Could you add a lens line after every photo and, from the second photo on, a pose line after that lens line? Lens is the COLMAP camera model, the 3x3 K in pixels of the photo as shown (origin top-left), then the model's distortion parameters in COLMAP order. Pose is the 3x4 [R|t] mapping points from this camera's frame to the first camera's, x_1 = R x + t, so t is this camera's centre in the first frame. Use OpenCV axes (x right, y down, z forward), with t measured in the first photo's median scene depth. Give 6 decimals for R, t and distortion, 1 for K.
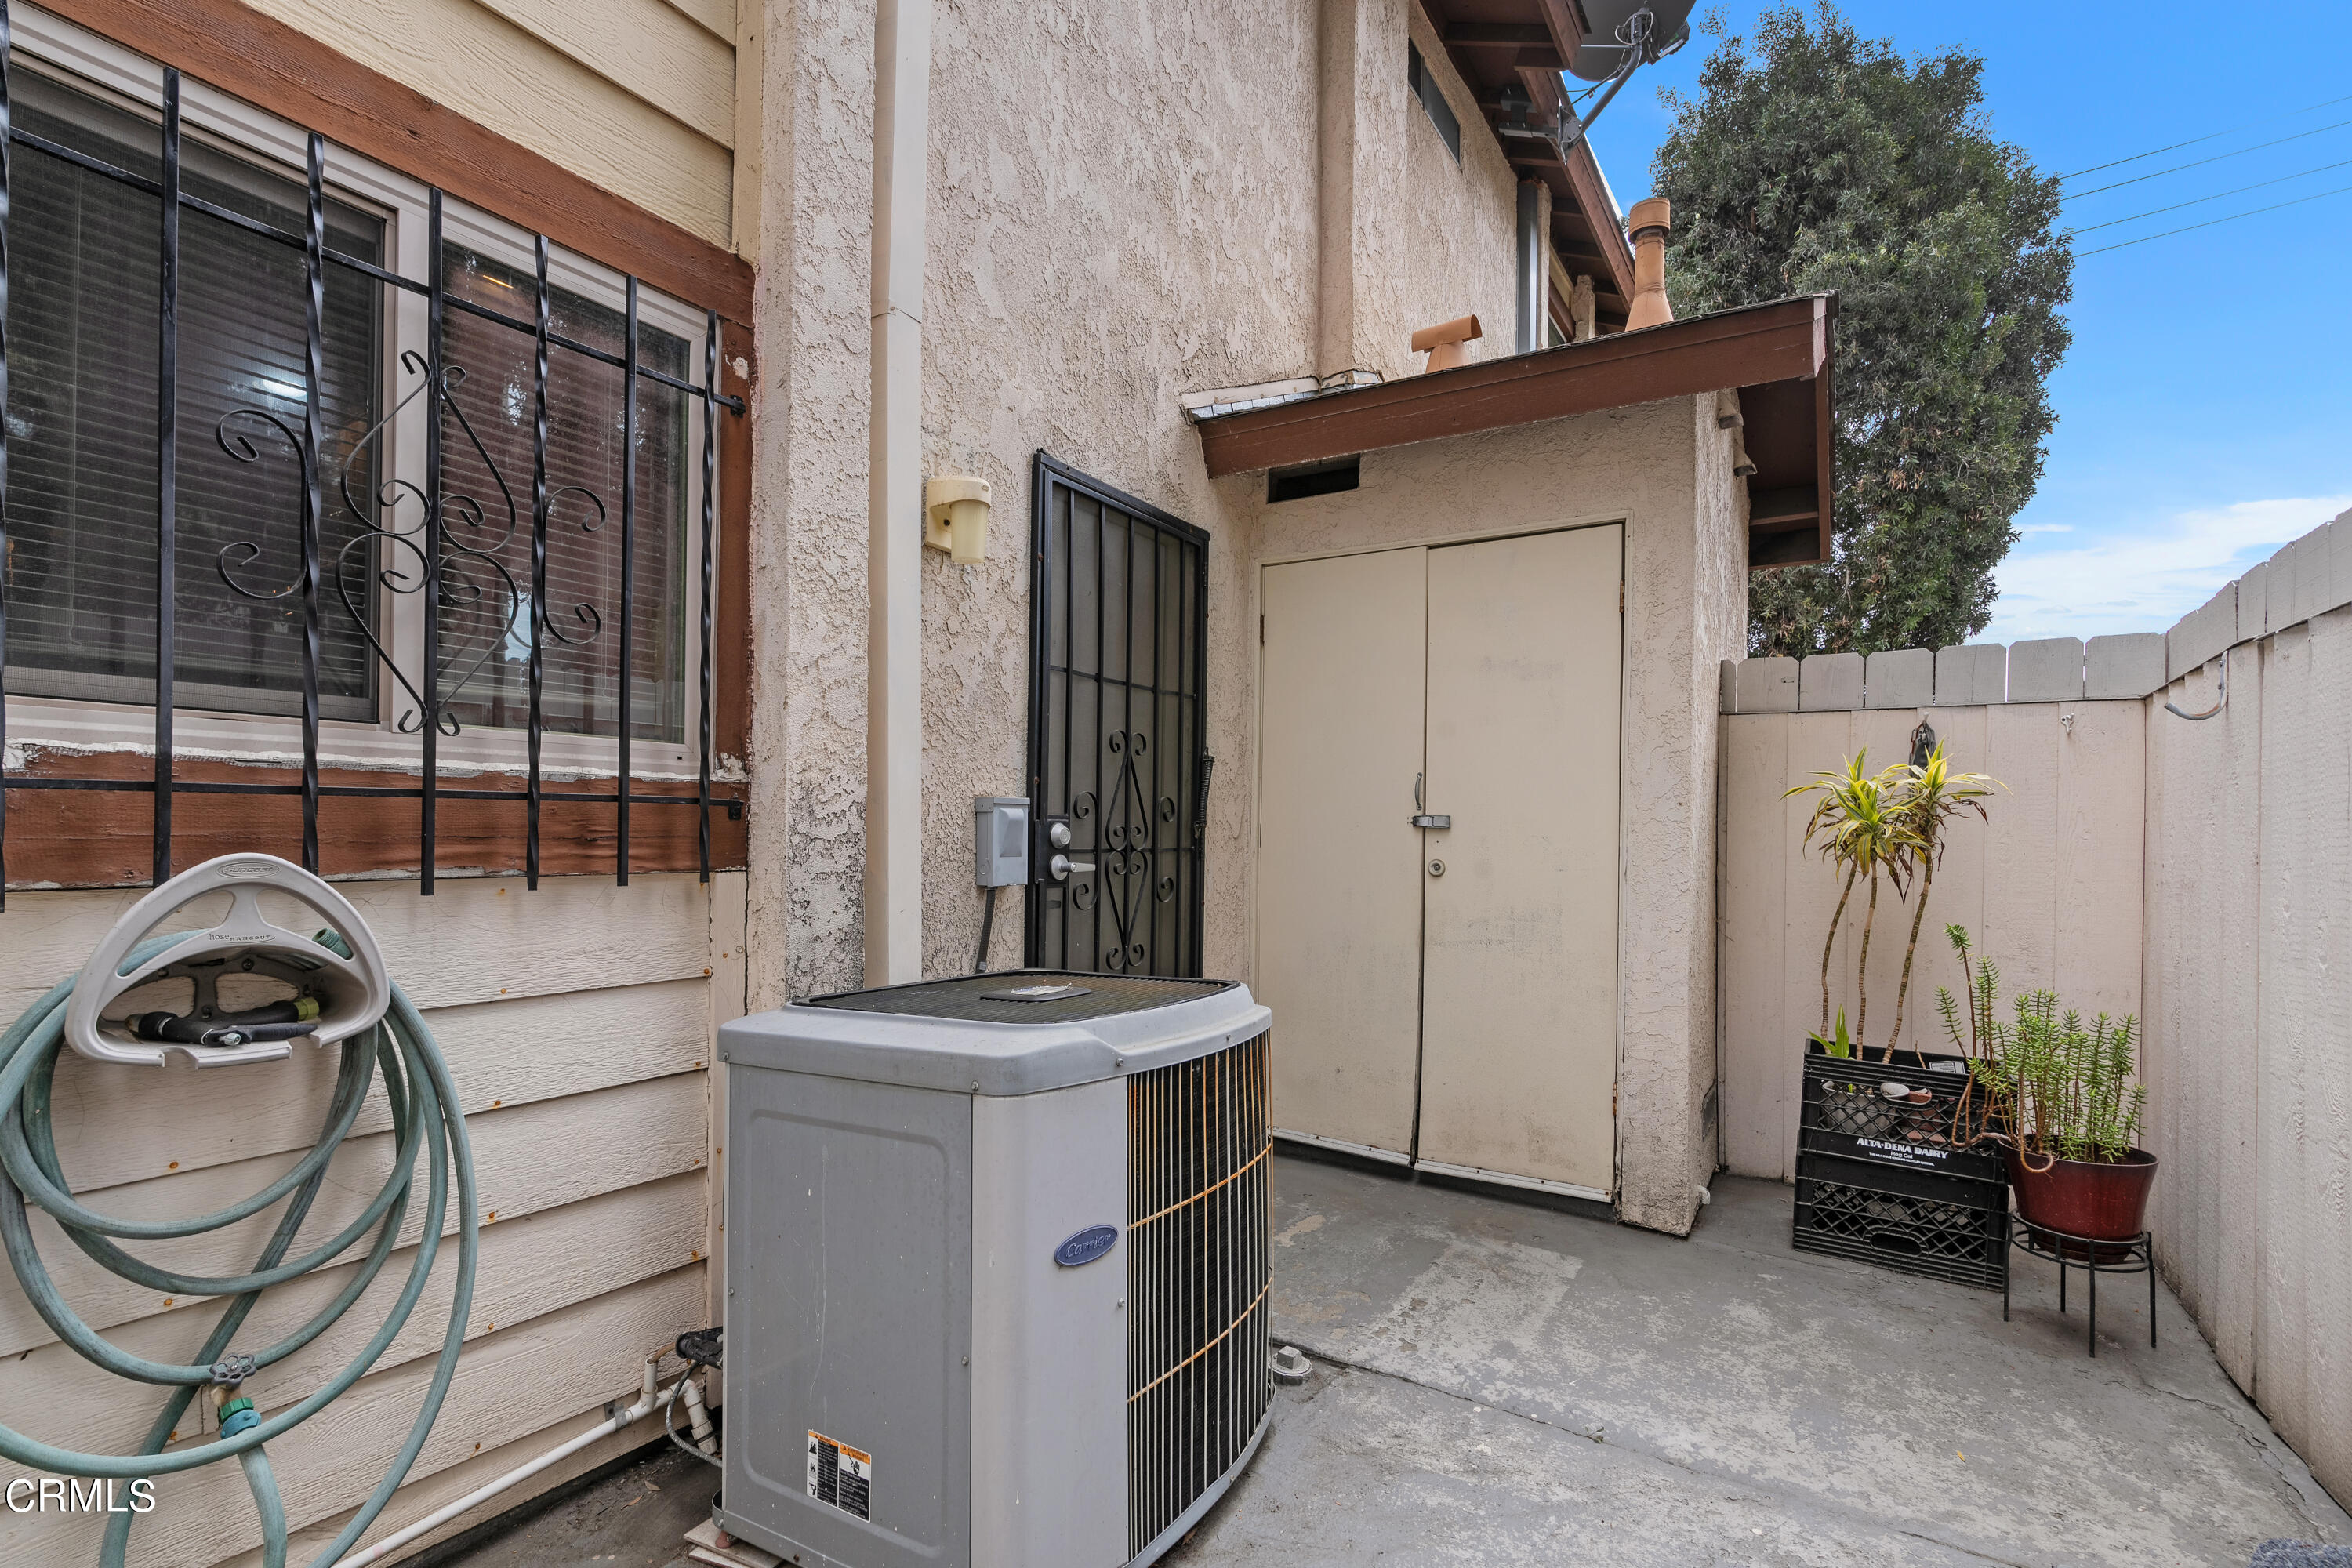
lens RADIAL K [[1076.2, 0, 1190.8], [0, 1076.2, 804.1], [0, 0, 1]] dist [0.000315, 0.000531]
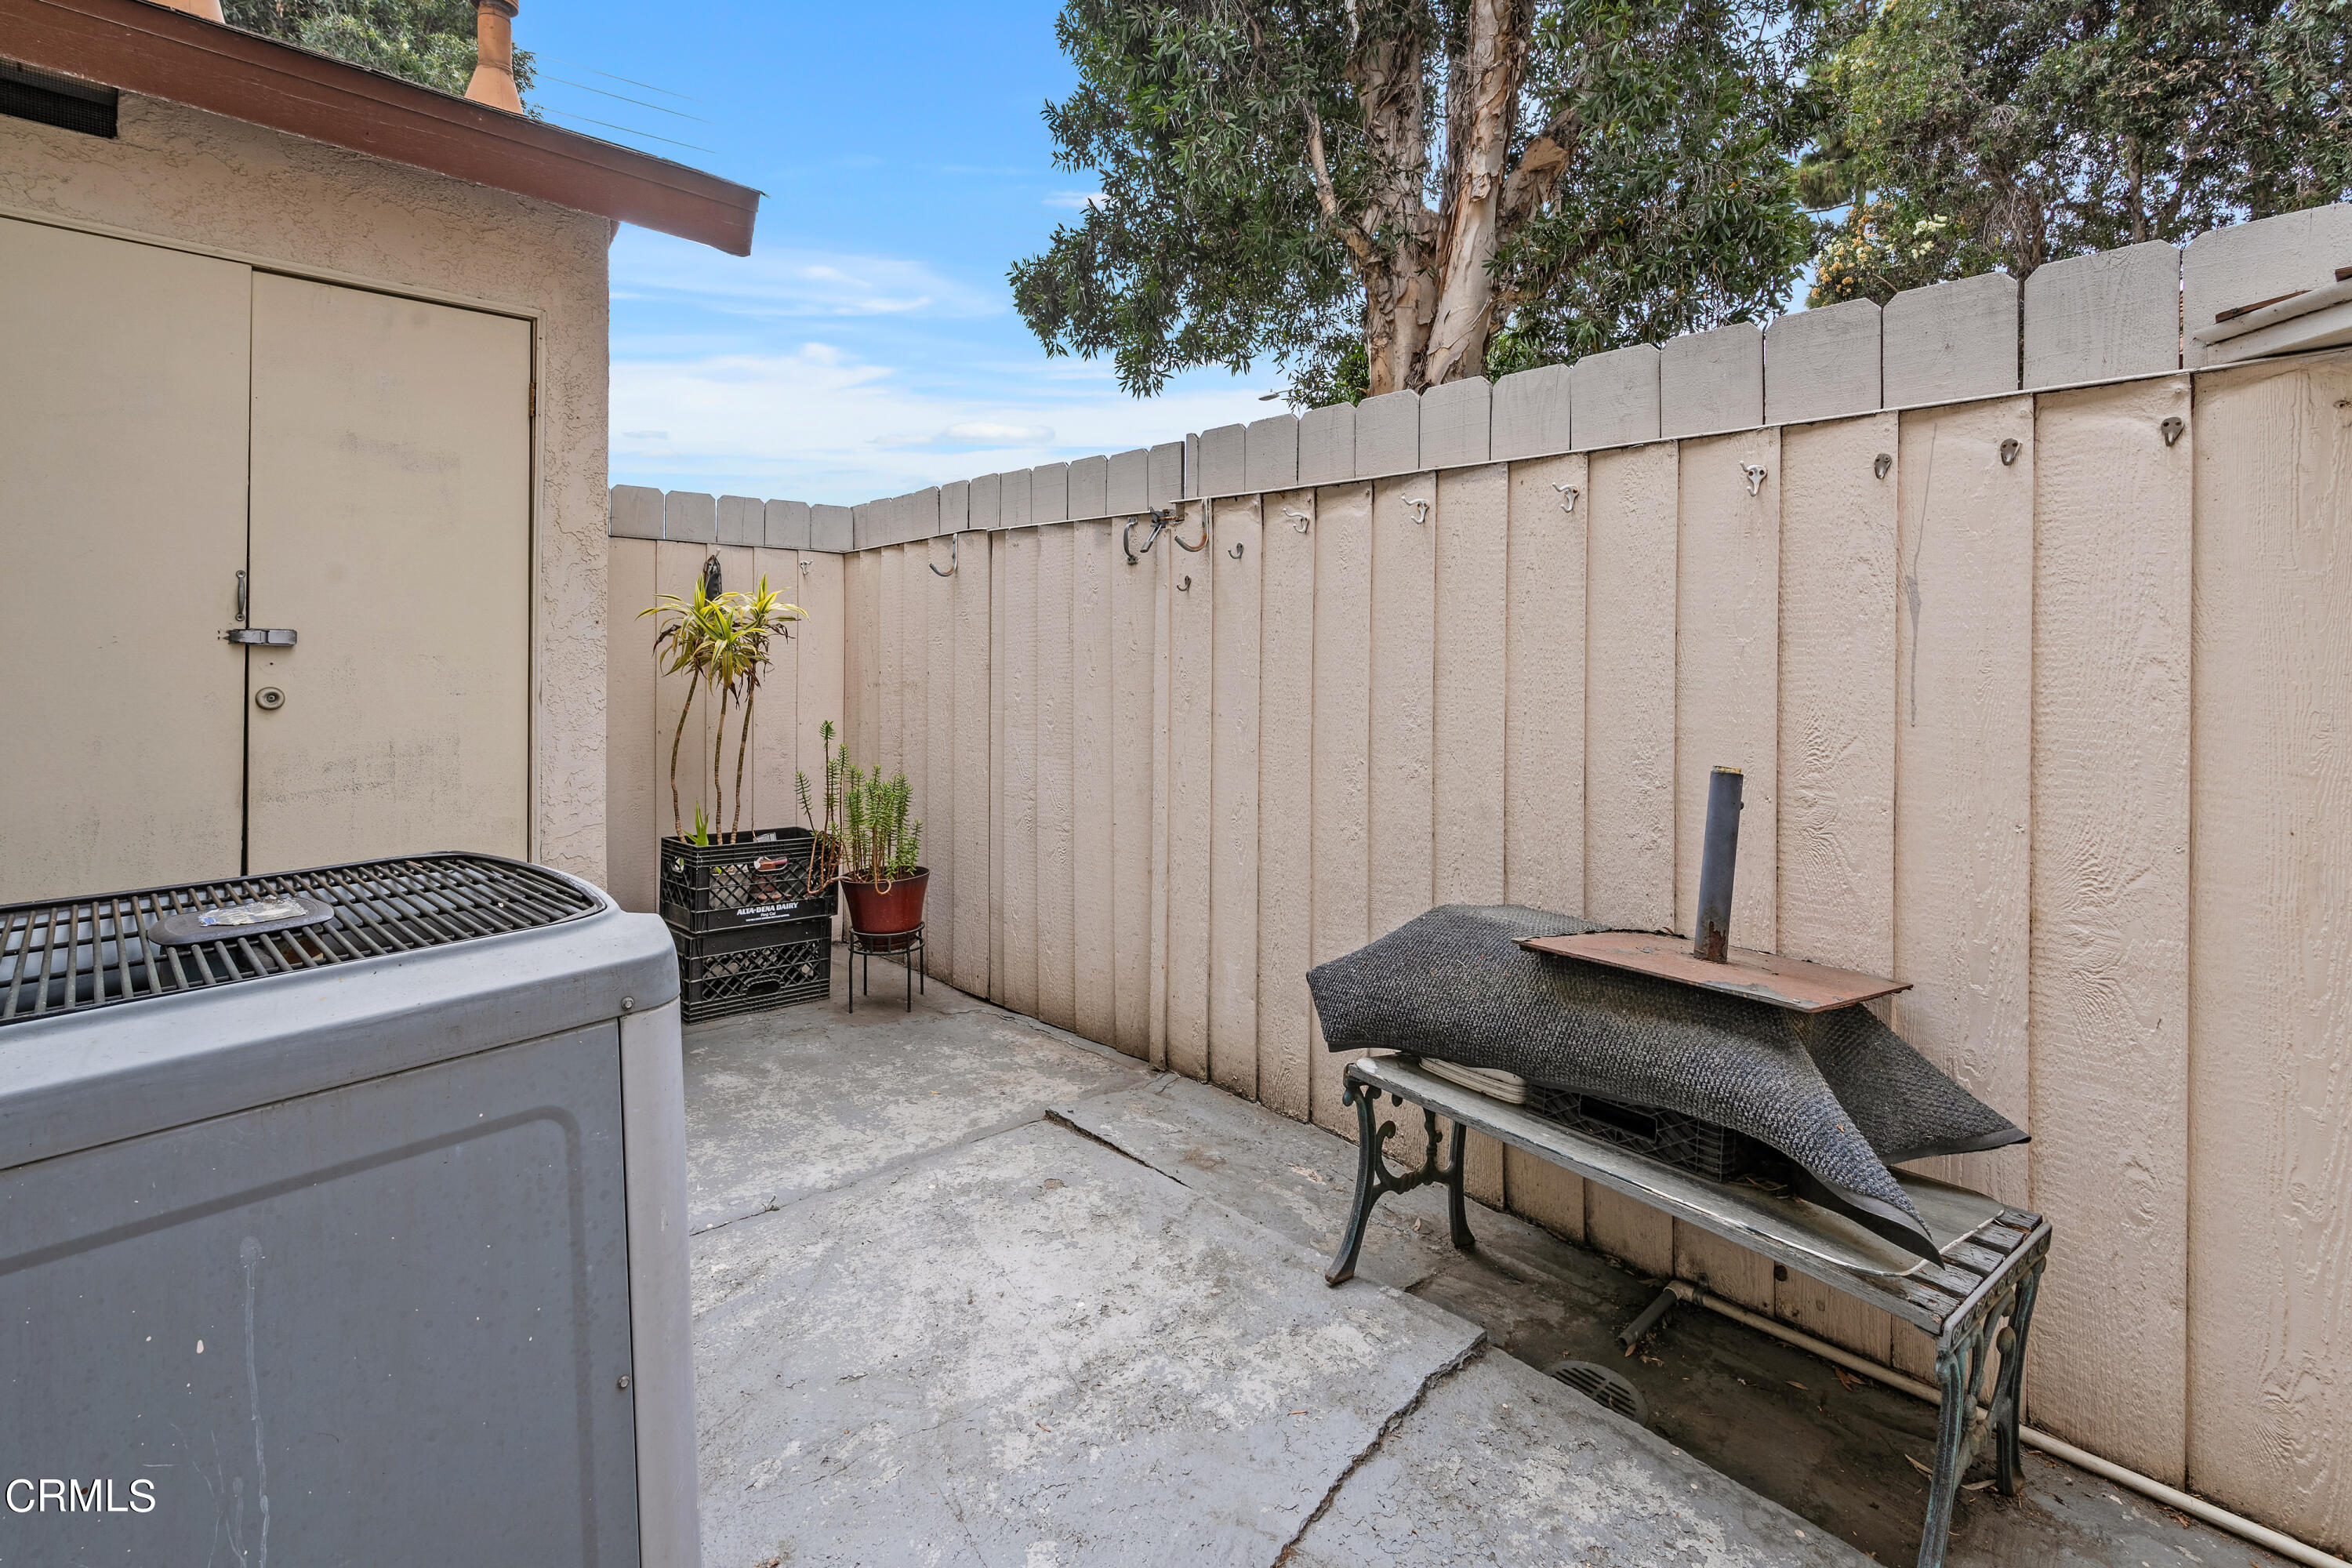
lens RADIAL K [[1100.2, 0, 1180.7], [0, 1100.2, 620.2], [0, 0, 1]] dist [-0.002459, -0.000230]
pose [[0.263110, 0.022290, 0.964508, -0.438450], [-0.026067, 0.999532, -0.015989, 0.000016], [-0.964414, -0.020935, 0.263568, 0.231959]]
